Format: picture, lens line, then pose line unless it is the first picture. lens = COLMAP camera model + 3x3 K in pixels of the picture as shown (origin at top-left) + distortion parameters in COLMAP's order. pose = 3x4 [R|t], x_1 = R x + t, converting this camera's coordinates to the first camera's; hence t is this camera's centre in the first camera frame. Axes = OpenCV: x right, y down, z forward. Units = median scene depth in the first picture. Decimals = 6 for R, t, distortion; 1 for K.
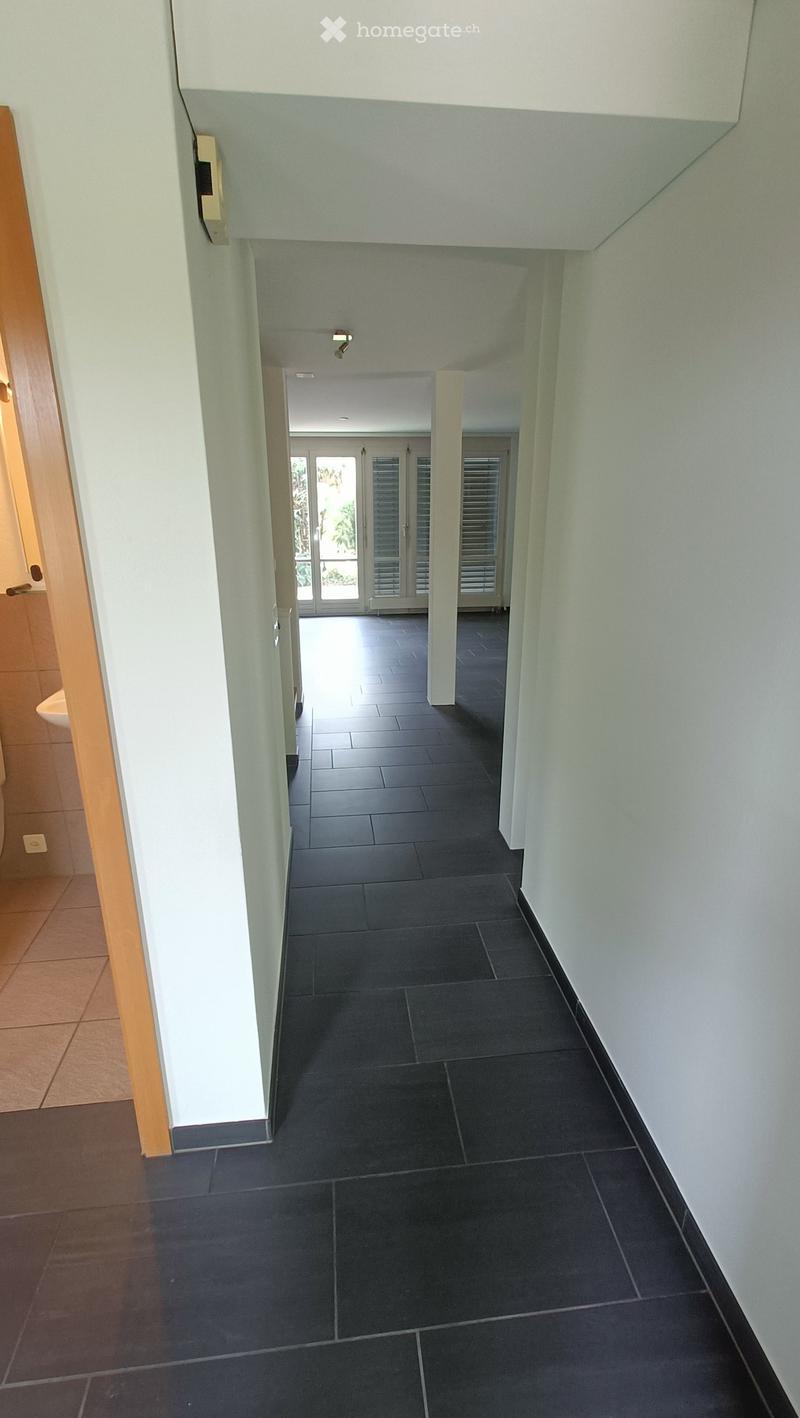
lens RADIAL K [[640.5, 0, 393.0], [0, 640.5, 711.0], [0, 0, 1]] dist [-0.008171, -0.000734]
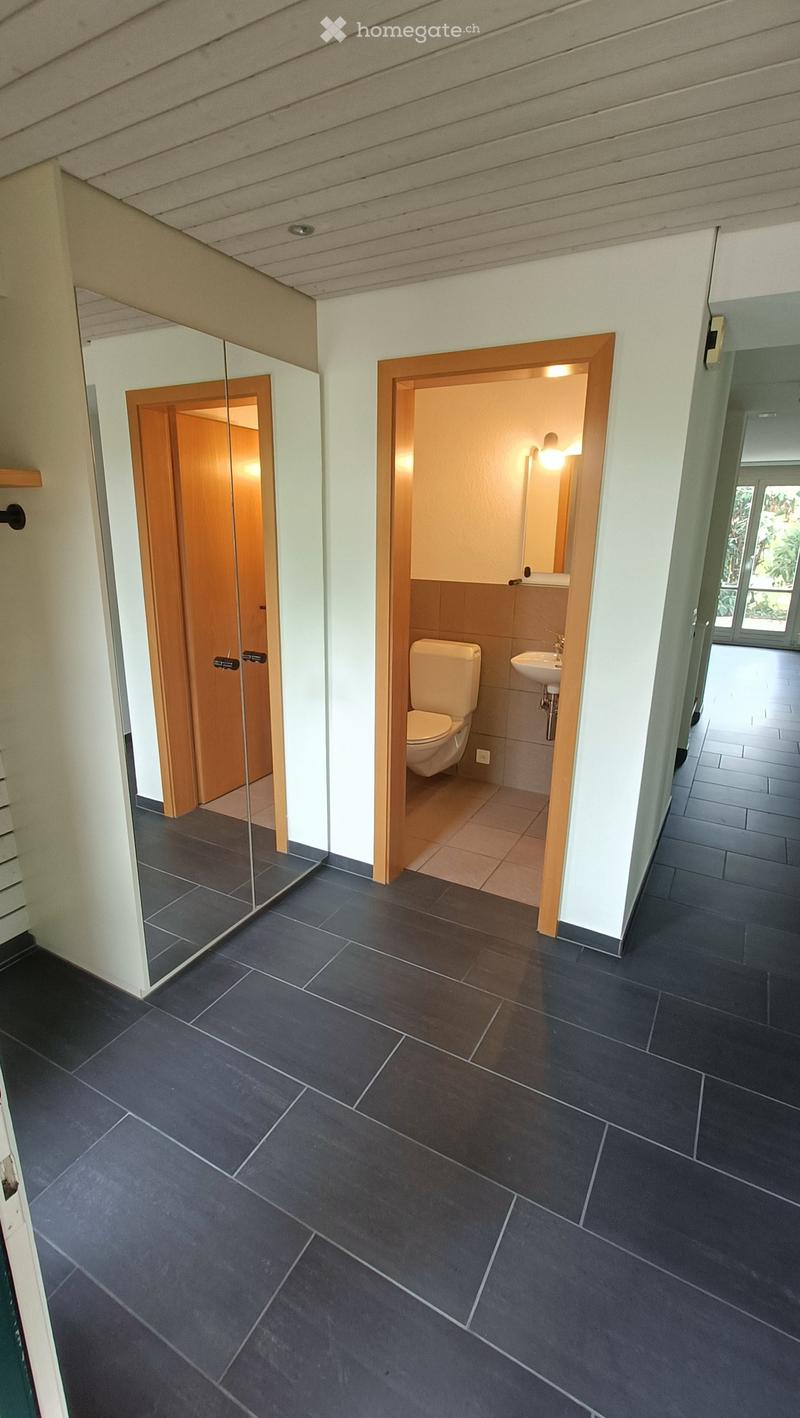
lens RADIAL K [[640.5, 0, 389.2], [0, 640.5, 703.9], [0, 0, 1]] dist [-0.008171, -0.000734]
pose [[0.811537, 0.179652, -0.555998, 0.028122], [-0.204548, 0.978697, 0.017673, 0.058252], [0.547329, 0.099386, 0.830996, -0.179205]]
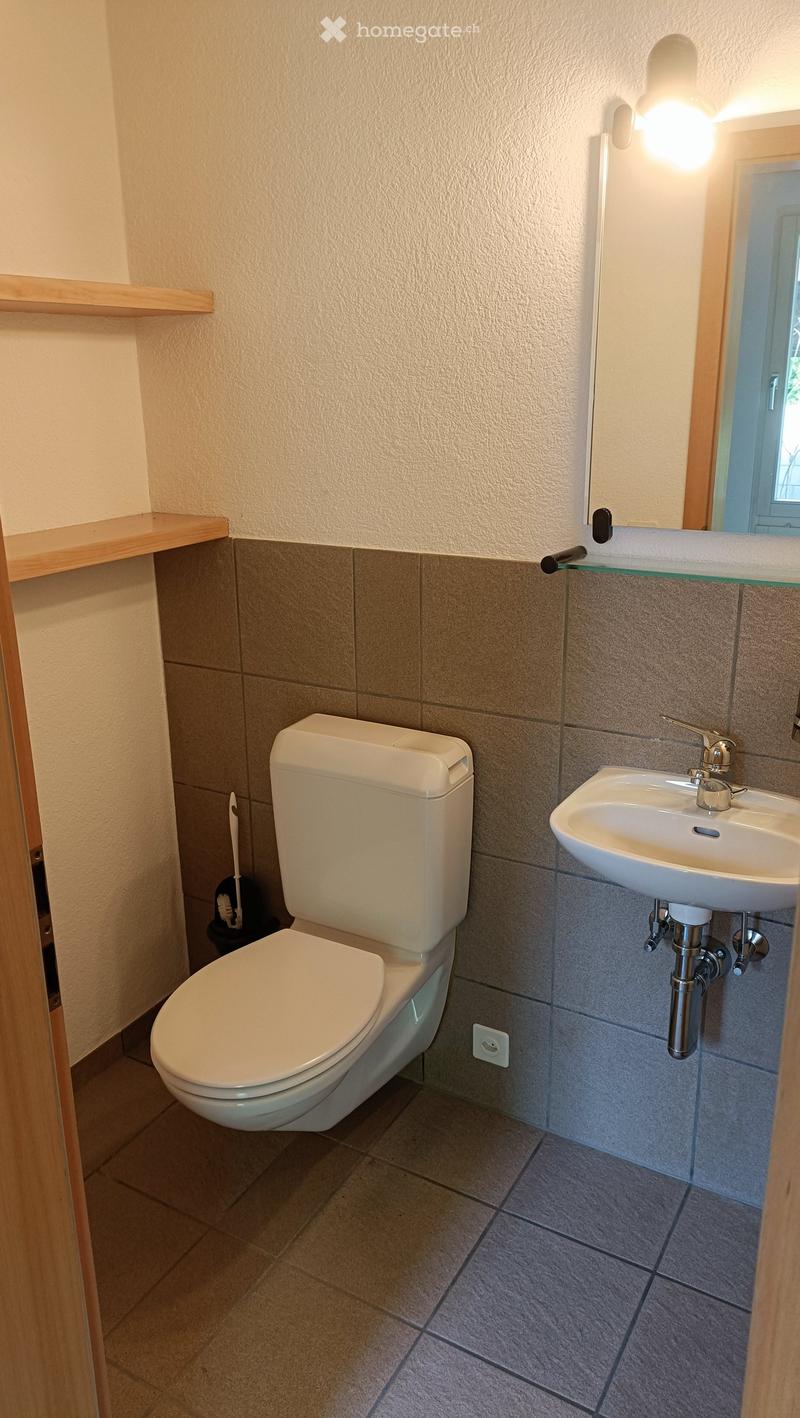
lens RADIAL K [[1042.1, 0, 419.8], [0, 1042.1, 737.6], [0, 0, 1]] dist [0.029950, -0.000035]
pose [[0.815495, 0.190042, -0.546673, -0.105286], [-0.178893, 0.981067, 0.074189, -0.046397], [0.550422, 0.037295, 0.834053, 0.140388]]
